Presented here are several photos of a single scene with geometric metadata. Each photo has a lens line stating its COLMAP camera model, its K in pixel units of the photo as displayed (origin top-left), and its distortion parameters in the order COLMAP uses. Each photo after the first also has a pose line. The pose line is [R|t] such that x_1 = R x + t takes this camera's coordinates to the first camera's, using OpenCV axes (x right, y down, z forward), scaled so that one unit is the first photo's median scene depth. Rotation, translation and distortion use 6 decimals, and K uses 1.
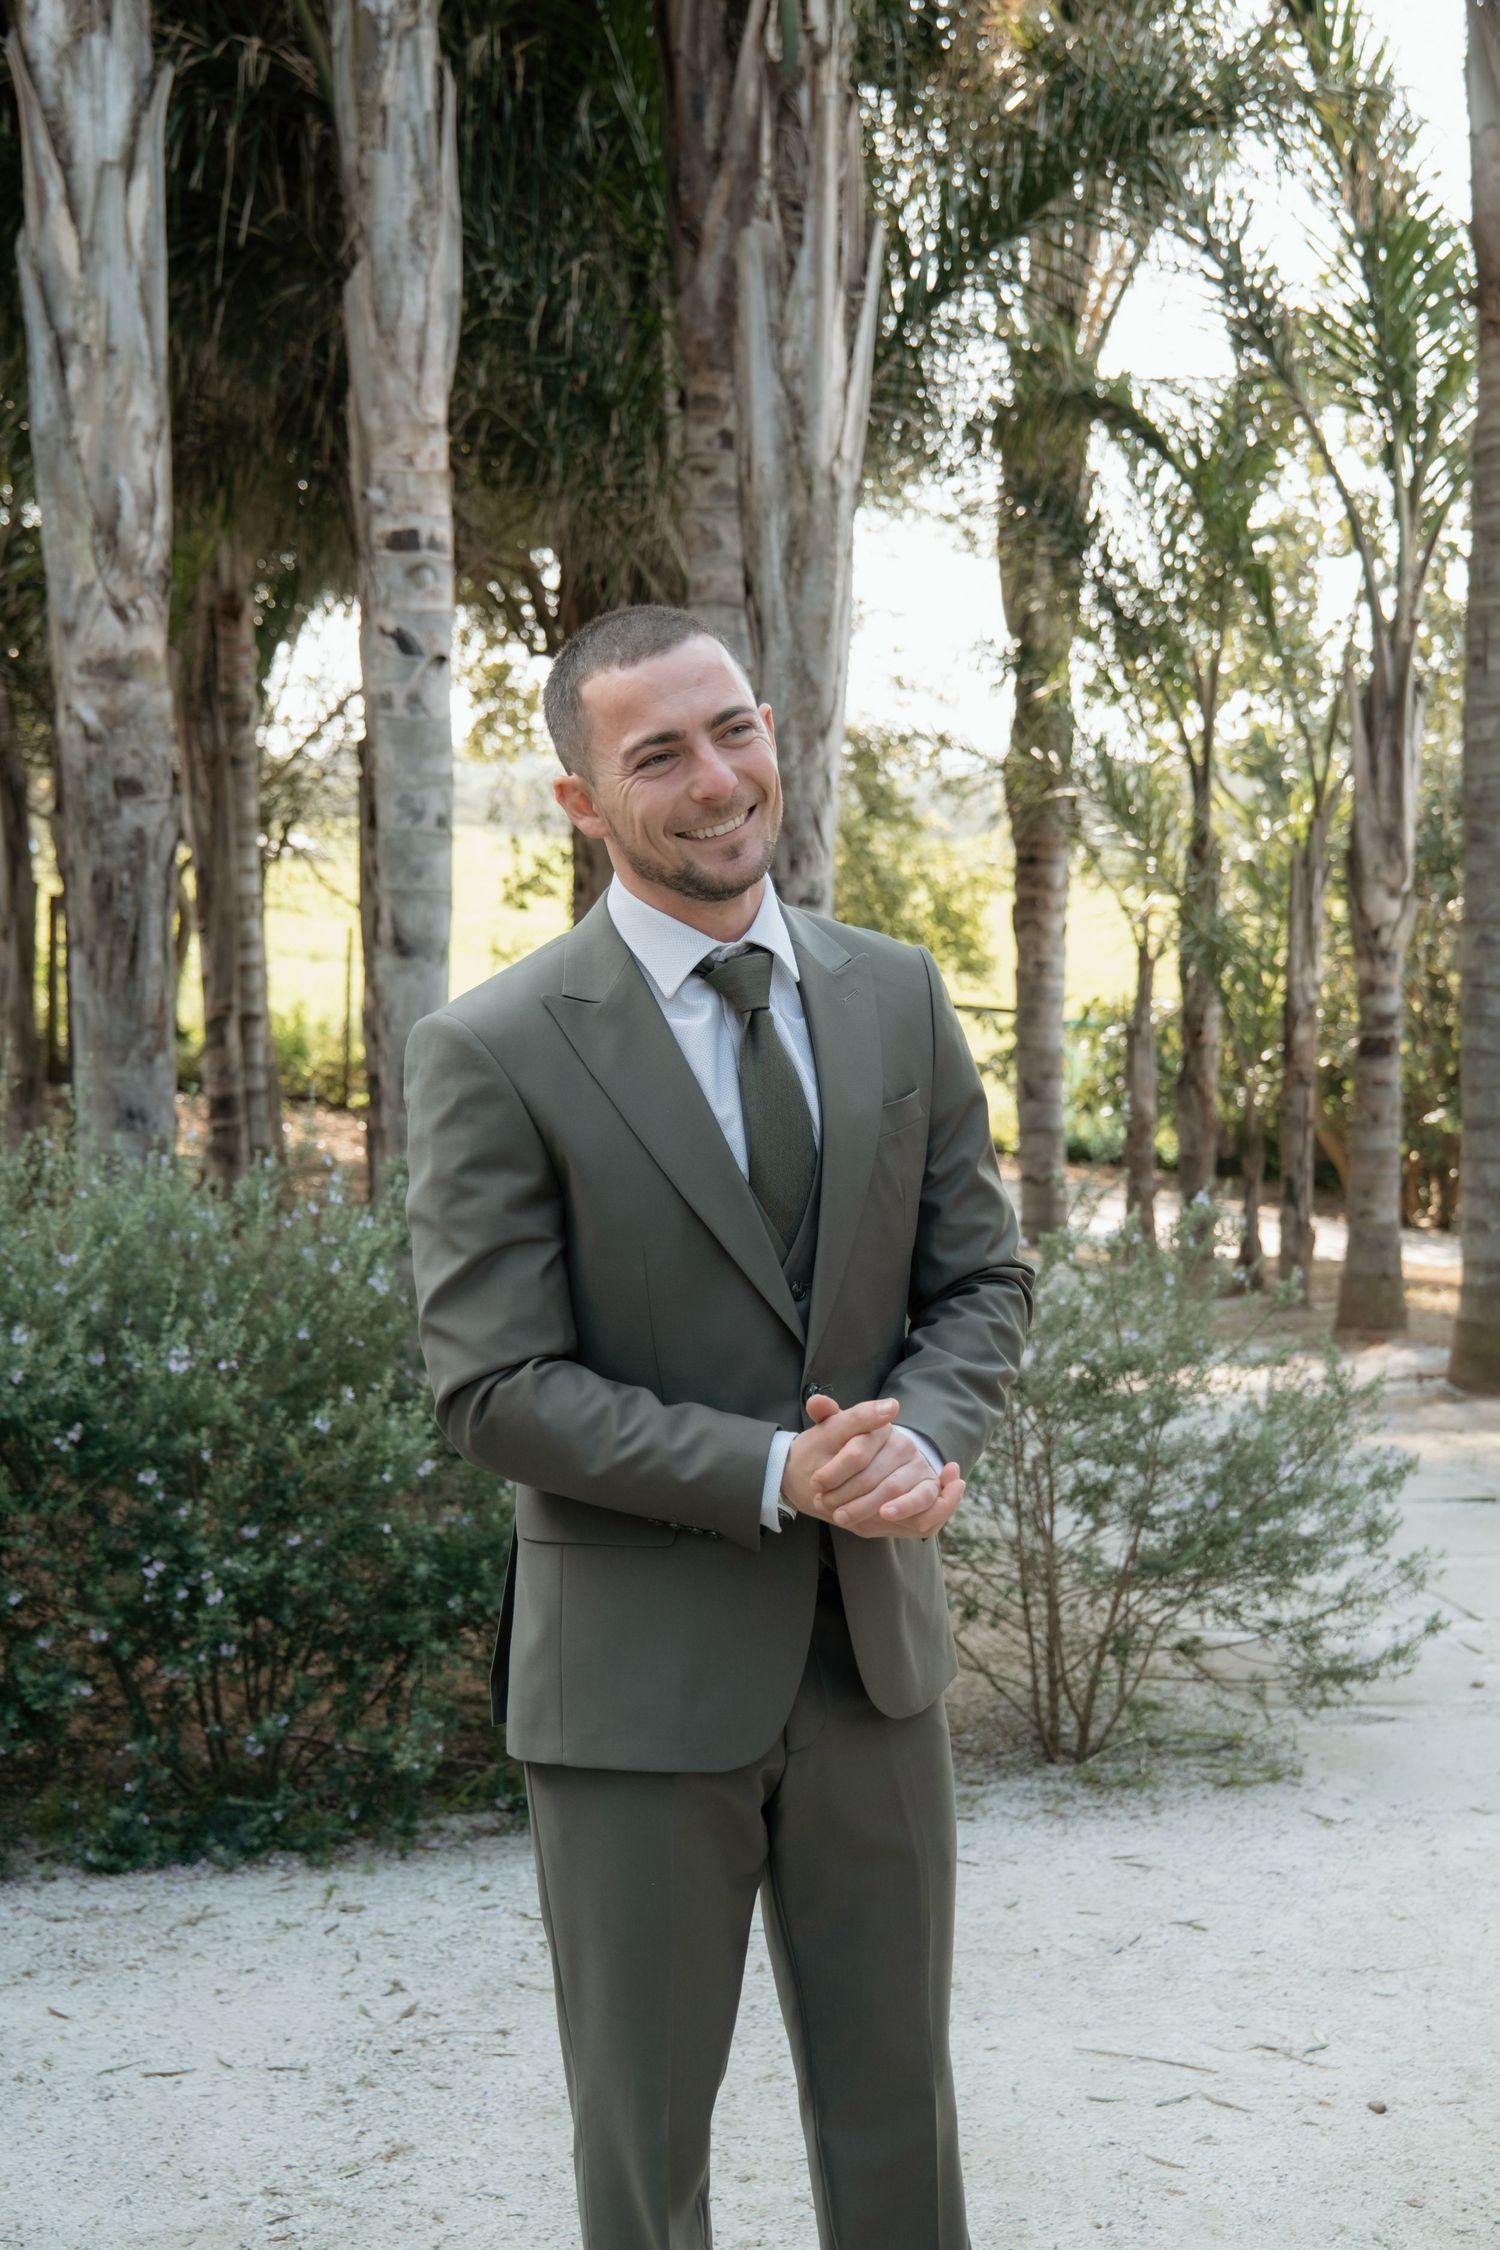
lens RADIAL K [[3150.1, 0, 750.0], [0, 3150.1, 1125.0], [0, 0, 1]] dist [0.039937, -0.022520]
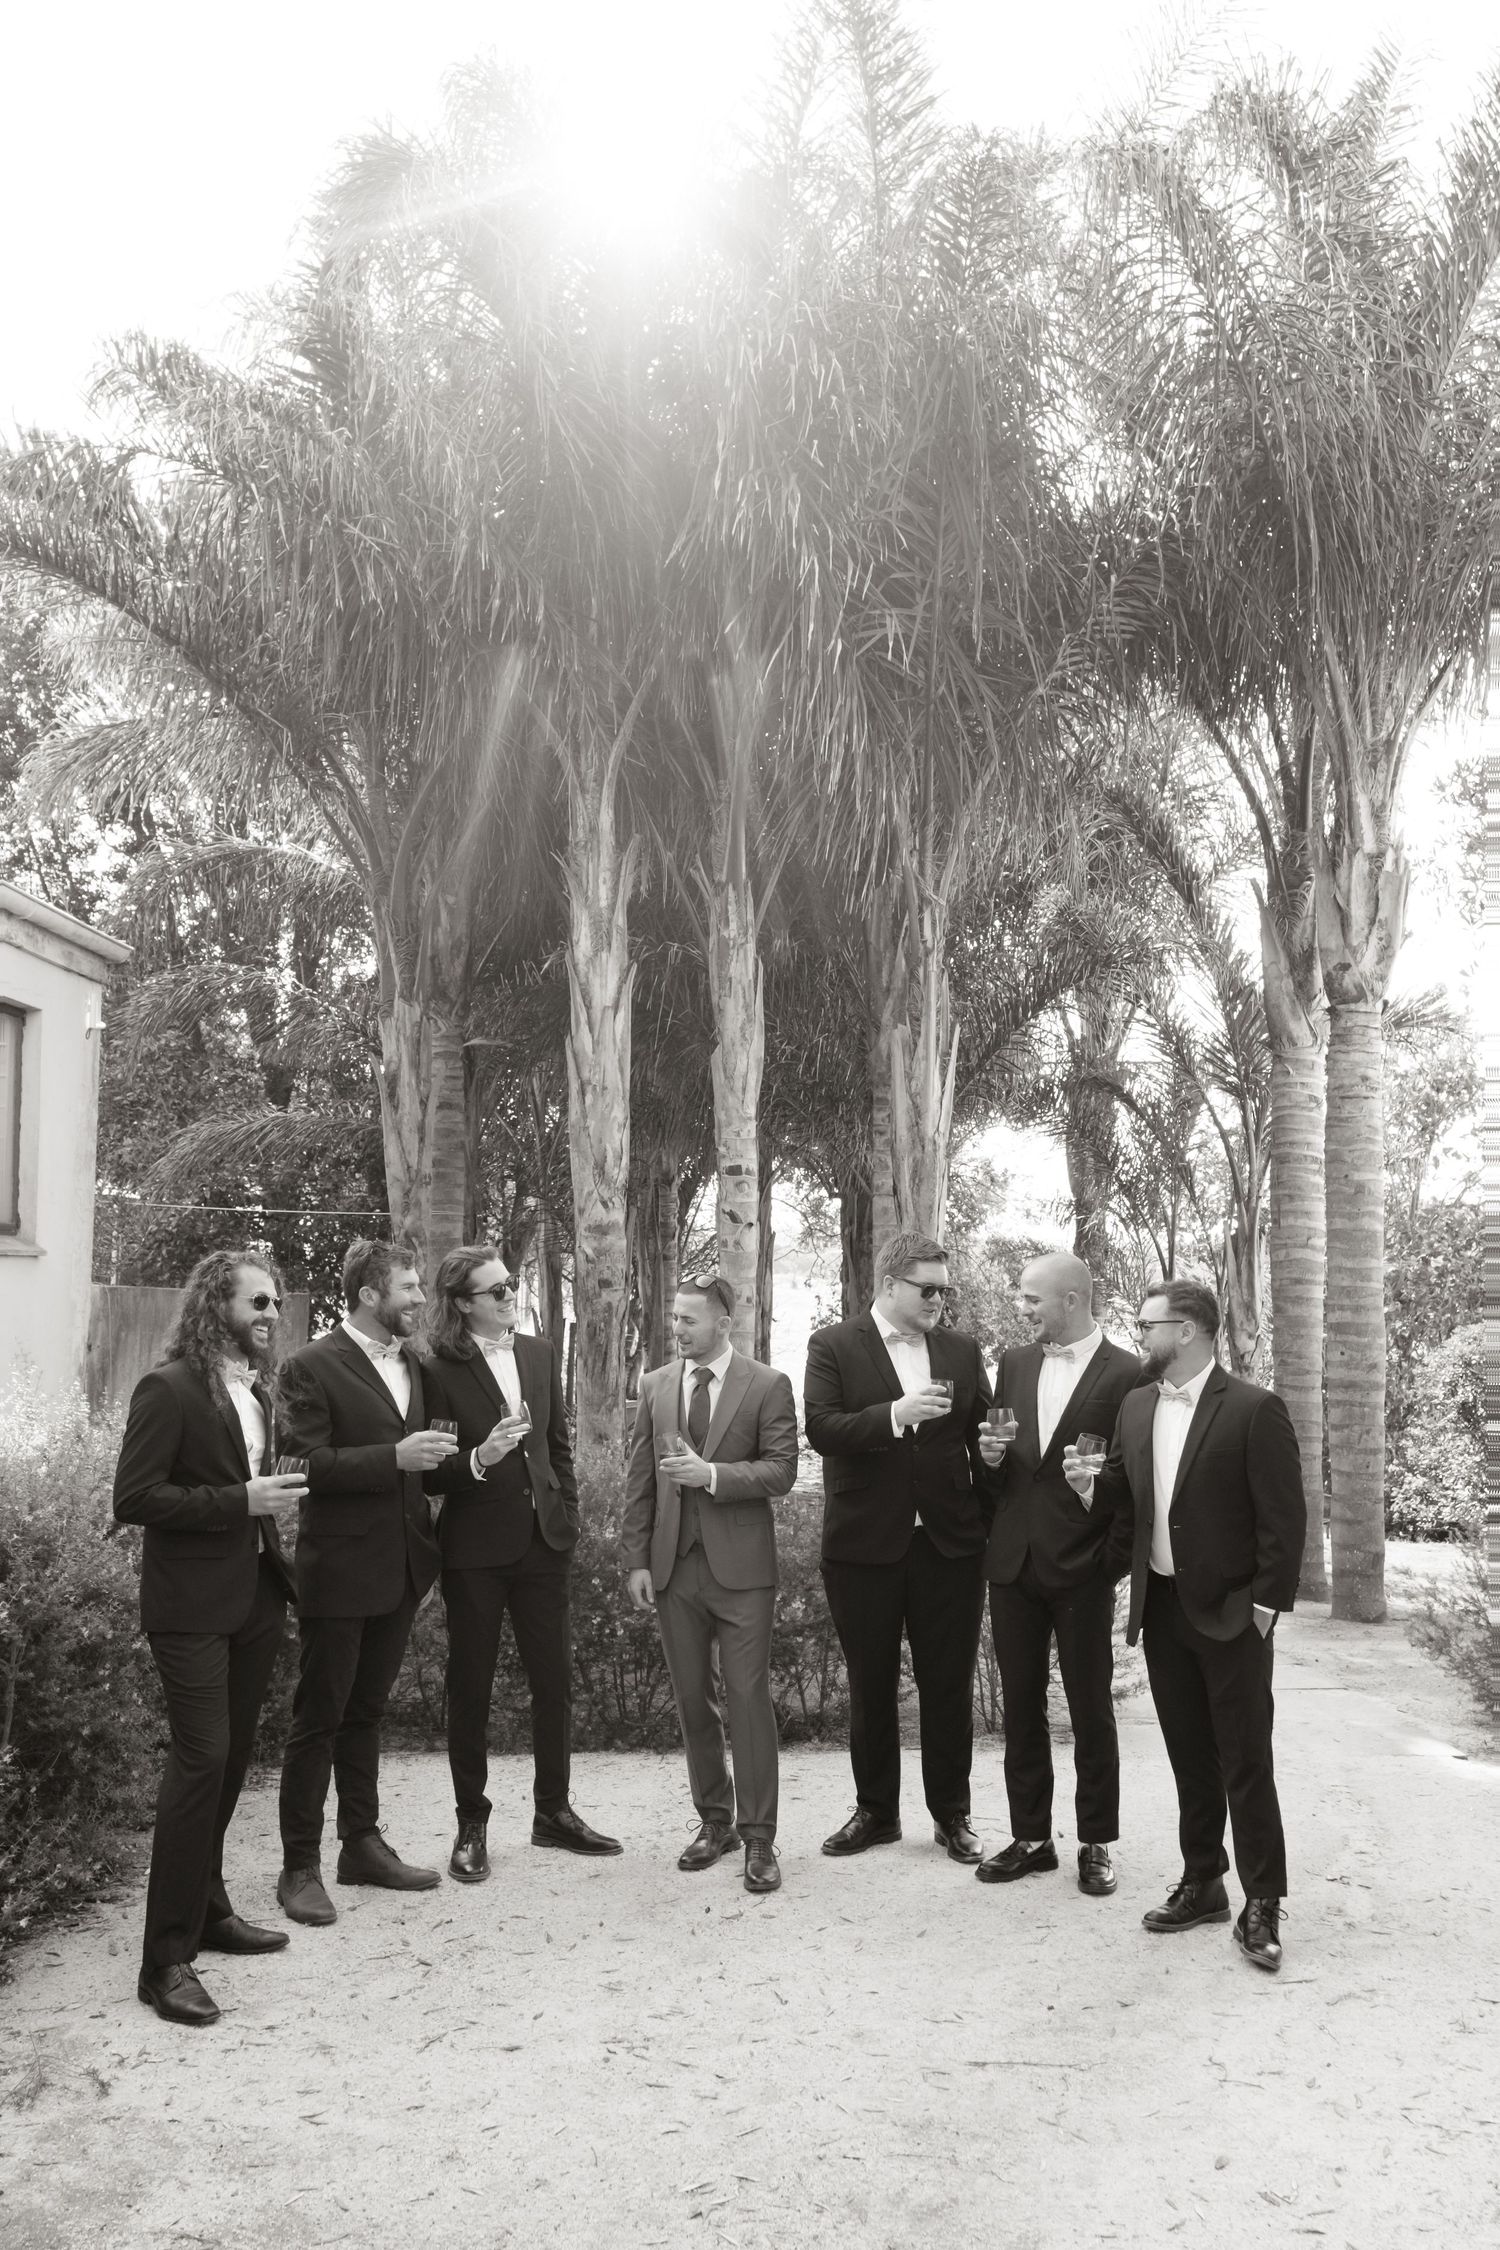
lens RADIAL K [[1789.5, 0, 750.0], [0, 1789.5, 1125.0], [0, 0, 1]] dist [-0.005327, -0.000994]
pose [[0.992853, -0.000442, -0.119342, 0.047292], [-0.021366, 0.983178, -0.181396, 0.006739], [0.117415, 0.182650, 0.976142, -0.202906]]
